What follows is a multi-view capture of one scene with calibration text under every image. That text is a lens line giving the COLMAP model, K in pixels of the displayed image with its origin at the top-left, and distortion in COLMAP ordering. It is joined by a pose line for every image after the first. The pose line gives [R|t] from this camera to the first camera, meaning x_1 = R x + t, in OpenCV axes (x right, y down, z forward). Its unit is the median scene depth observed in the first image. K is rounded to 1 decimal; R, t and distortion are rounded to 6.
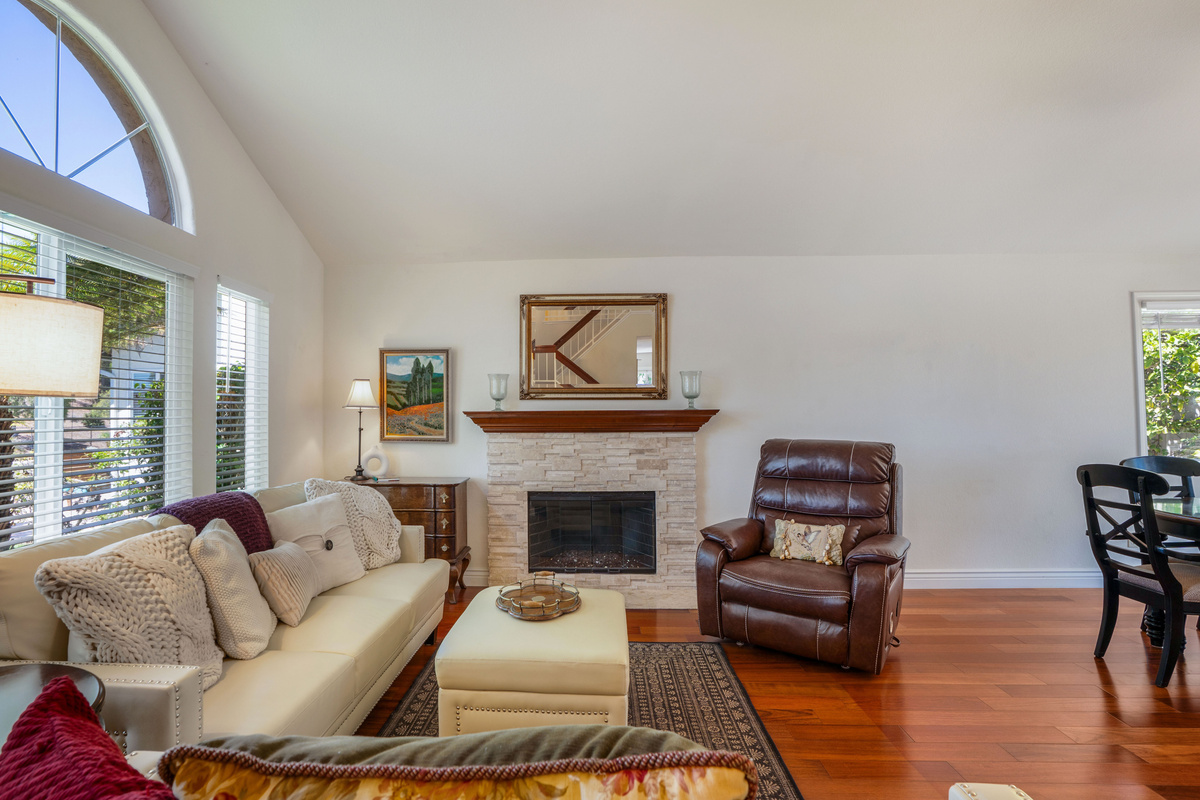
lens RADIAL K [[606.3, 0, 600.0], [0, 606.3, 400.0], [0, 0, 1]] dist [-0.048143, 0.000245]
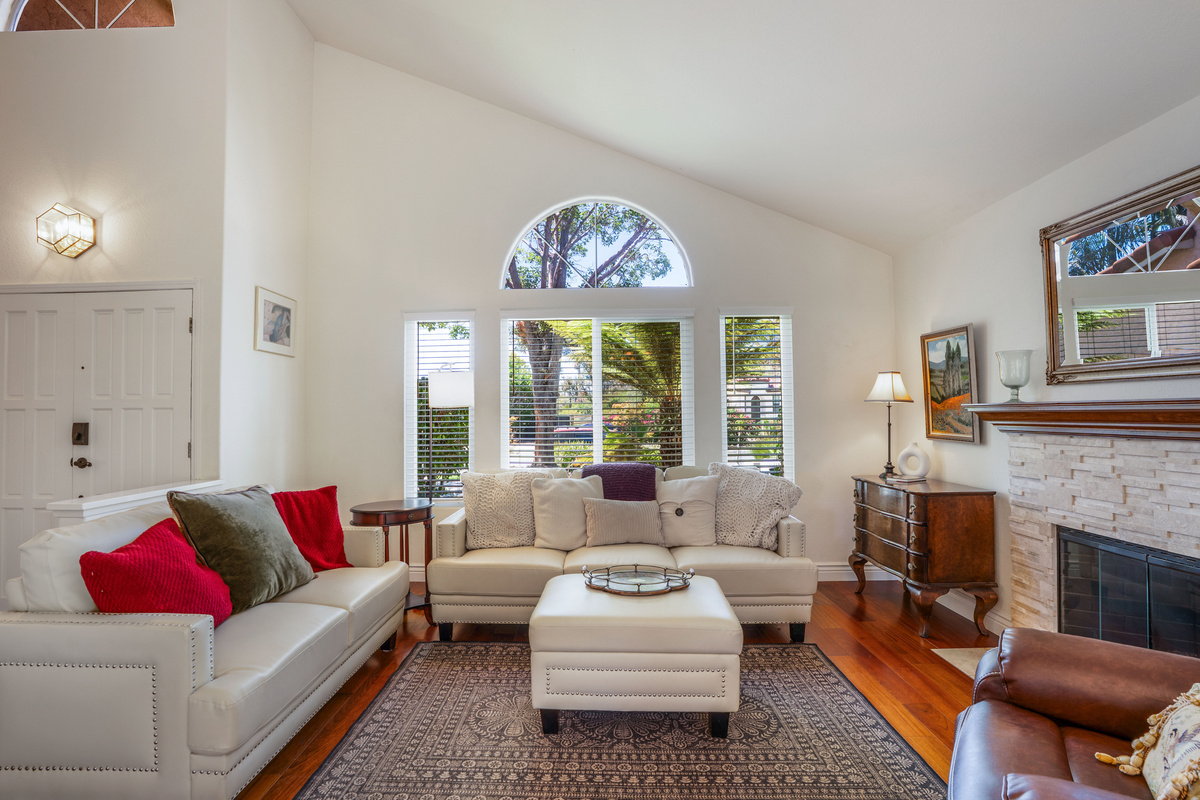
lens RADIAL K [[649.5, 0, 600.0], [0, 649.5, 400.0], [0, 0, 1]] dist [-0.024846, 0.002195]
pose [[-0.015912, -0.014932, -0.999762, 0.596396], [0.038106, 0.999153, -0.015529, 0.007898], [0.999147, -0.038344, -0.015330, 0.526352]]
